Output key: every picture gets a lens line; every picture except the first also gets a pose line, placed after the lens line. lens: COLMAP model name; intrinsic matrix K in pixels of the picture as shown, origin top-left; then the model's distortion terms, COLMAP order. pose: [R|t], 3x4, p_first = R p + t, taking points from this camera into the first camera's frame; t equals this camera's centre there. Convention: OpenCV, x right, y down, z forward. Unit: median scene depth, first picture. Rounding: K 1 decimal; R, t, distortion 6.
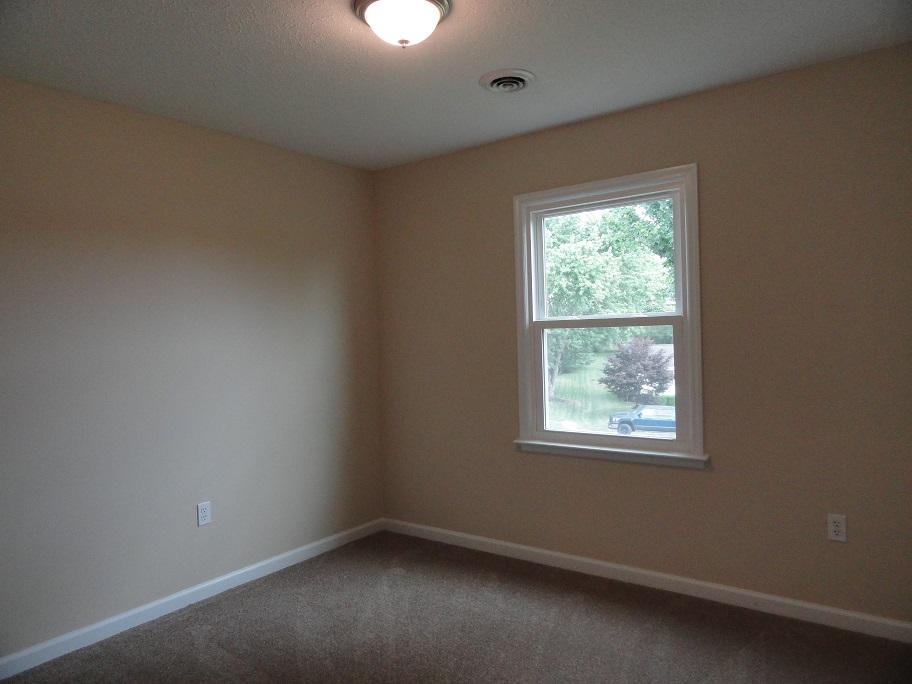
lens RADIAL K [[645.5, 0, 428.0], [0, 645.5, 351.2], [0, 0, 1]] dist [-0.010766, 0.000315]
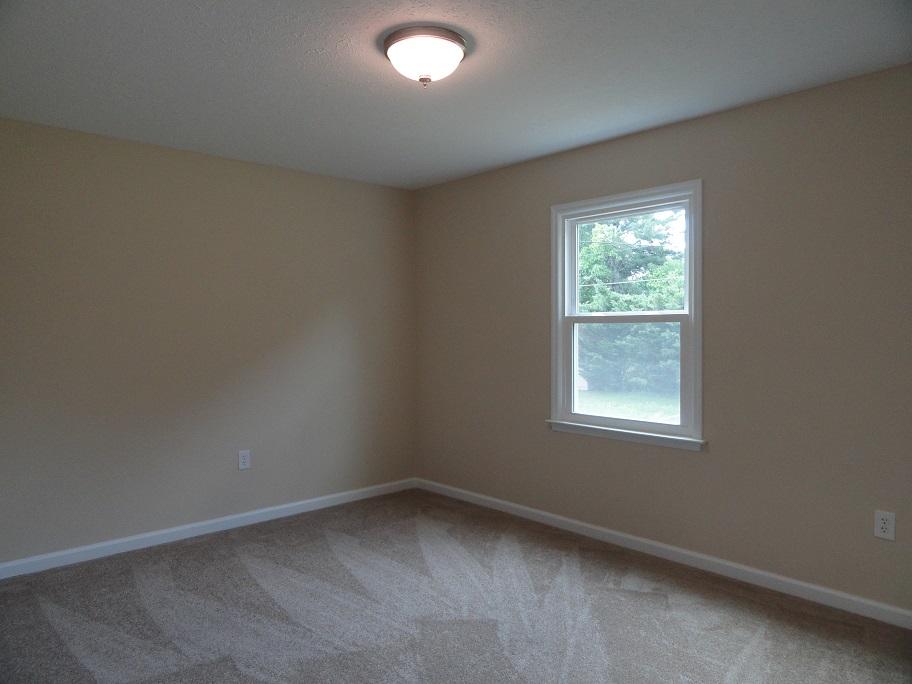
lens RADIAL K [[629.3, 0, 456.0], [0, 629.3, 342.0], [0, 0, 1]] dist [-0.014164, 0.001589]
pose [[0.986793, 0.029810, -0.159220, 0.158548], [-0.029292, 0.999555, 0.005601, -0.001809], [0.159316, -0.000863, 0.987227, -0.128733]]
